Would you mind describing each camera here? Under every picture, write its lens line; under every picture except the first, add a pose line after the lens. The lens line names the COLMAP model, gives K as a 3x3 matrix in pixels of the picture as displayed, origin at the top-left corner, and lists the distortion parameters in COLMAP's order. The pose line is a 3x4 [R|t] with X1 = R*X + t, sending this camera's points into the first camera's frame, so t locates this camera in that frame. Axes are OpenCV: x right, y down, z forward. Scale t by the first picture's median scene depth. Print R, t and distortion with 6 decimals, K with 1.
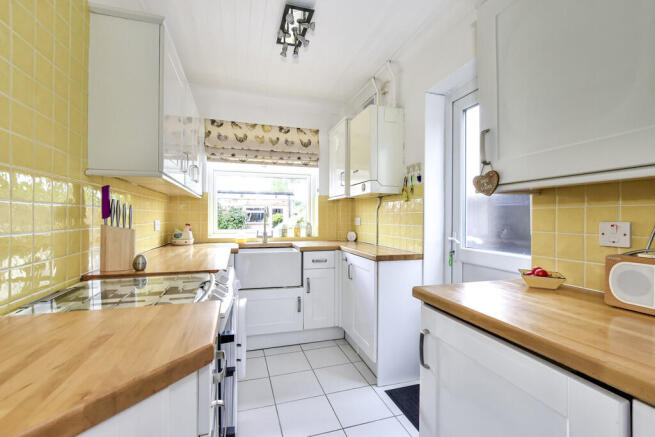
lens RADIAL K [[289.0, 0, 322.5], [0, 289.0, 216.1], [0, 0, 1]] dist [-0.013067, 0.001462]
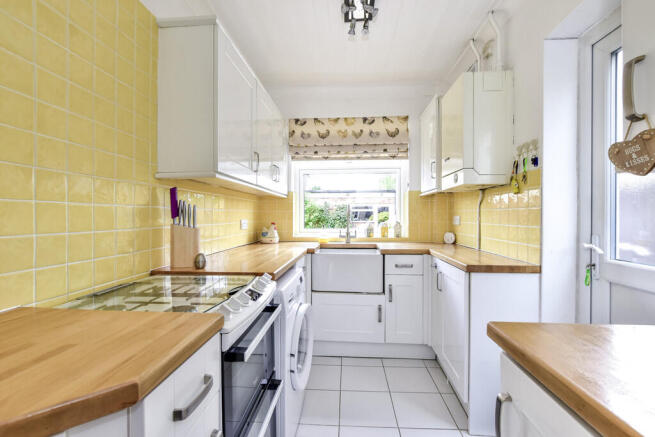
lens RADIAL K [[289.0, 0, 325.7], [0, 289.0, 216.7], [0, 0, 1]] dist [-0.013067, 0.001462]
pose [[0.930589, -0.004510, -0.366037, 0.092818], [0.007150, 0.999957, 0.005856, 0.000441], [0.365995, -0.008067, 0.930582, 0.116296]]
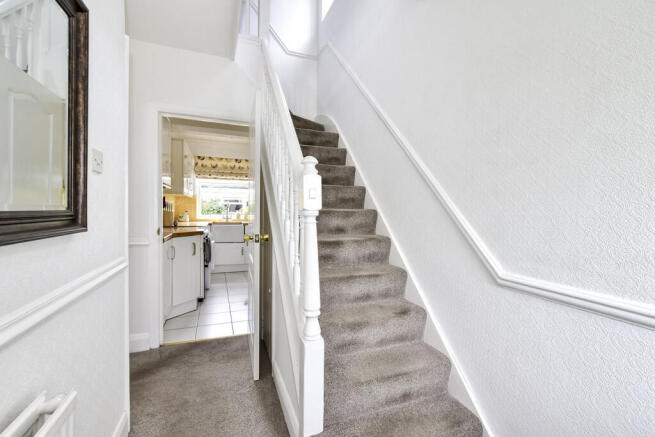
lens RADIAL K [[289.0, 0, 325.6], [0, 289.0, 215.3], [0, 0, 1]] dist [-0.013067, 0.001462]
pose [[0.997764, 0.006893, 0.066479, 0.379382], [-0.008702, 0.999598, 0.026969, -0.006066], [-0.066266, -0.027487, 0.997423, -1.106956]]
